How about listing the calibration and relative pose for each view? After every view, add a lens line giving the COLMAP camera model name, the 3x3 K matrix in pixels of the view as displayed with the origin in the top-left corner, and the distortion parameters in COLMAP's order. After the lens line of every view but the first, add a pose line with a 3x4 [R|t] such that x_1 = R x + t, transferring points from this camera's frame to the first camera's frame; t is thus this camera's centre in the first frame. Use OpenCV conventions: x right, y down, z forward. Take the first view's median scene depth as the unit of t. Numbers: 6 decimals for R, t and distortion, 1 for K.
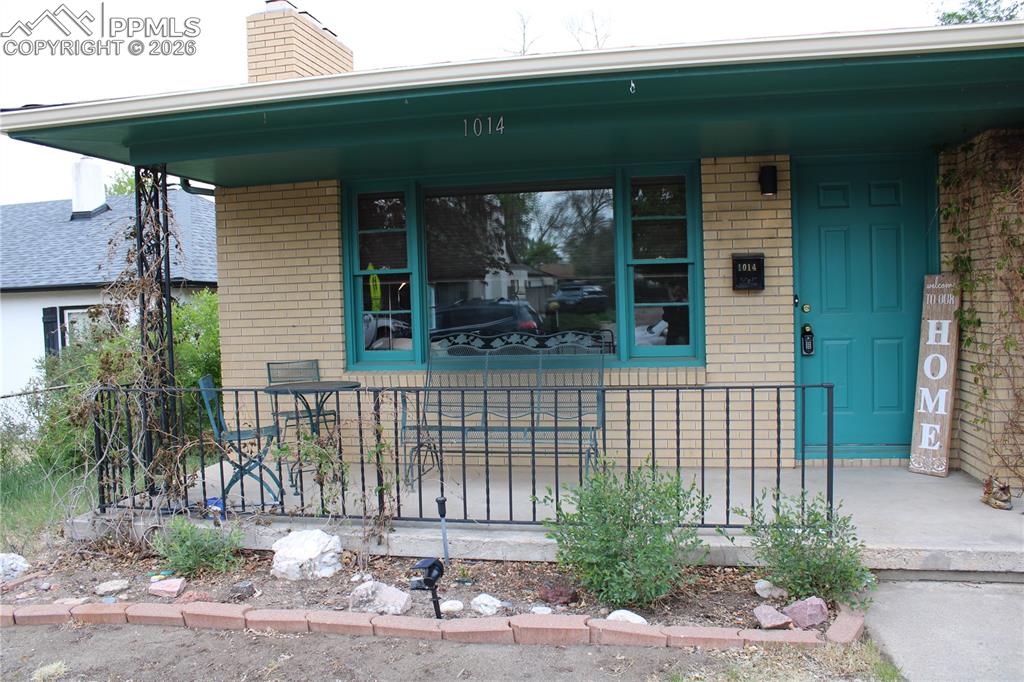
lens RADIAL K [[854.5, 0, 510.4], [0, 854.5, 345.9], [0, 0, 1]] dist [-0.159989, 0.121497]
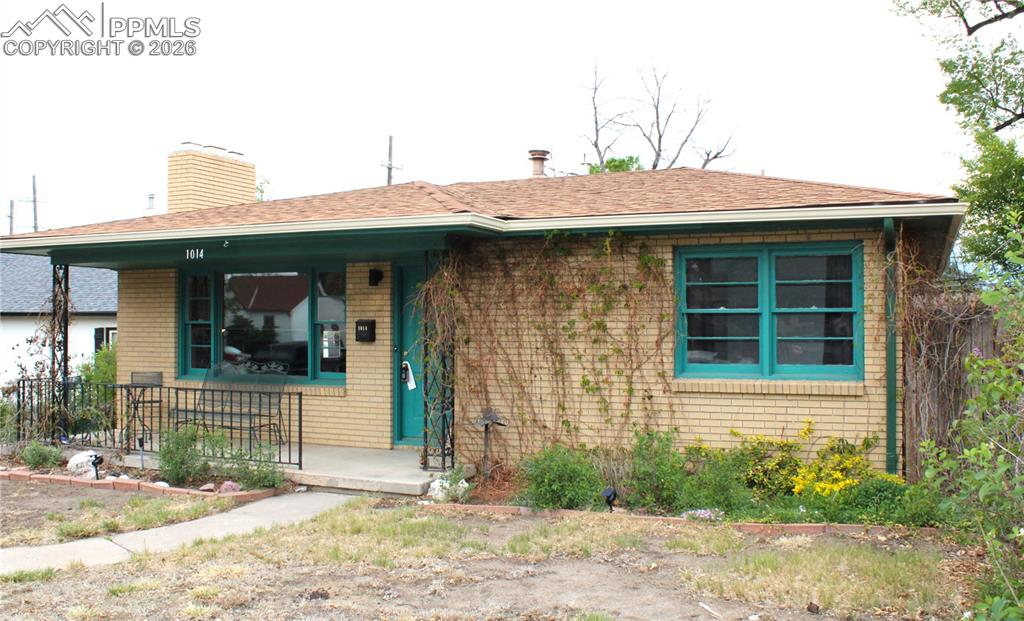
lens RADIAL K [[951.7, 0, 481.7], [0, 951.7, 289.6], [0, 0, 1]] dist [-0.097946, 0.000000]
pose [[0.973859, 0.021171, -0.226166, 0.936388], [-0.041316, 0.995548, -0.084713, -0.017428], [0.223366, 0.091843, 0.970398, -0.809958]]
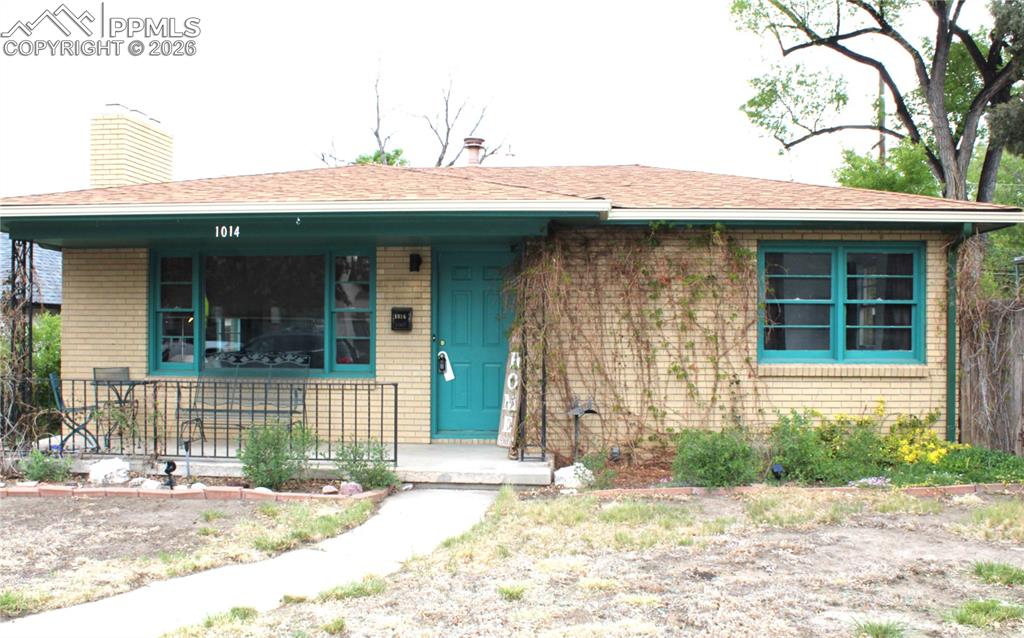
lens RADIAL K [[973.7, 0, 511.0], [0, 973.7, 325.8], [0, 0, 1]] dist [-0.094487, 0.000000]
pose [[0.992078, 0.033438, 0.121091, 0.262472], [-0.026827, 0.998081, -0.055813, 0.022162], [-0.122725, 0.052123, 0.991071, -0.853955]]
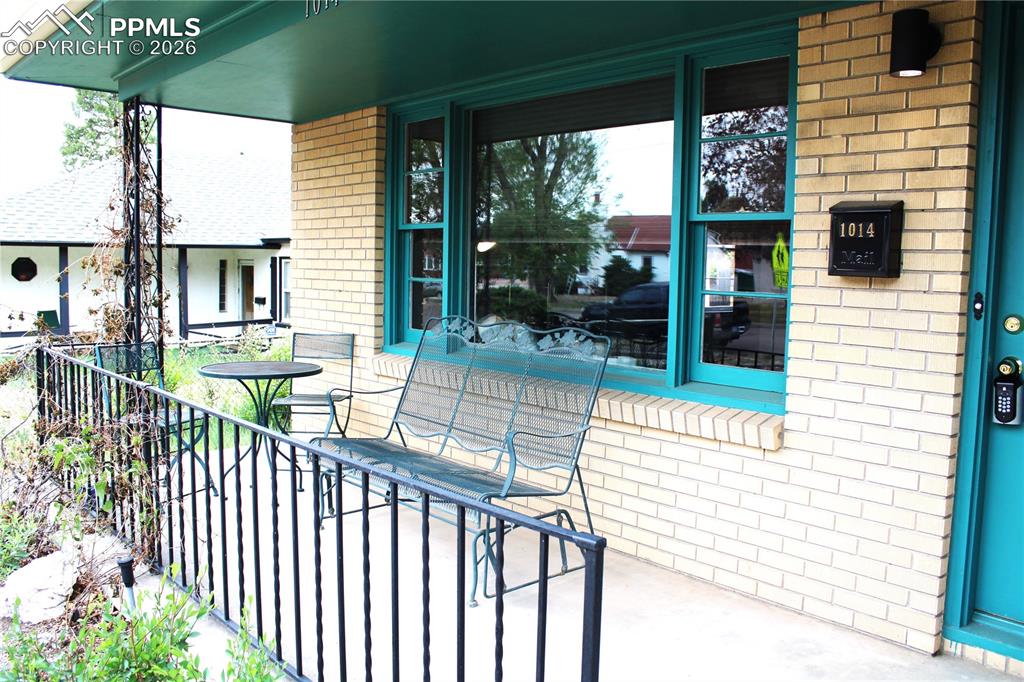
lens RADIAL K [[854.5, 0, 490.4], [0, 854.5, 339.2], [0, 0, 1]] dist [-0.159989, 0.121497]
pose [[0.805092, 0.097008, -0.585164, 0.391911], [-0.075814, 0.995273, 0.060688, -0.042579], [0.588285, -0.004496, 0.808641, 0.479391]]
